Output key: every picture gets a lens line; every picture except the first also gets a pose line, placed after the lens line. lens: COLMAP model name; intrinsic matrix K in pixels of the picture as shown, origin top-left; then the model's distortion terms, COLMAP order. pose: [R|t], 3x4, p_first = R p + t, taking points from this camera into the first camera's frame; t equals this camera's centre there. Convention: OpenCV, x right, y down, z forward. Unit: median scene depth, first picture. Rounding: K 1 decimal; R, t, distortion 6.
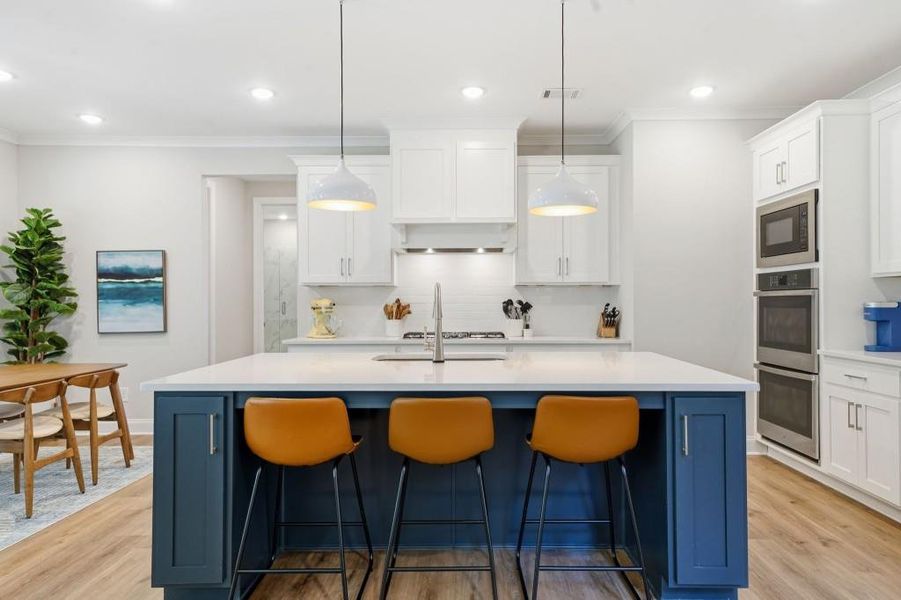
lens RADIAL K [[573.6, 0, 457.2], [0, 573.6, 298.3], [0, 0, 1]] dist [0.047189, -0.007631]
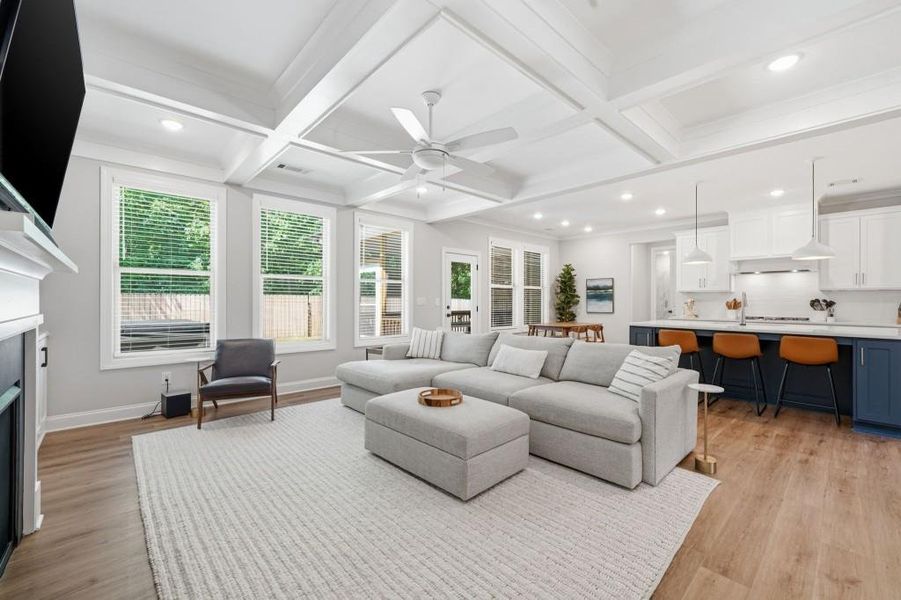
lens RADIAL K [[381.3, 0, 460.6], [0, 381.3, 296.6], [0, 0, 1]] dist [0.014861, 0.000292]
pose [[0.711748, -0.003271, -0.702427, 0.145109], [-0.000970, 0.999984, -0.005639, 0.002093], [0.702434, 0.004695, 0.711733, -0.547773]]
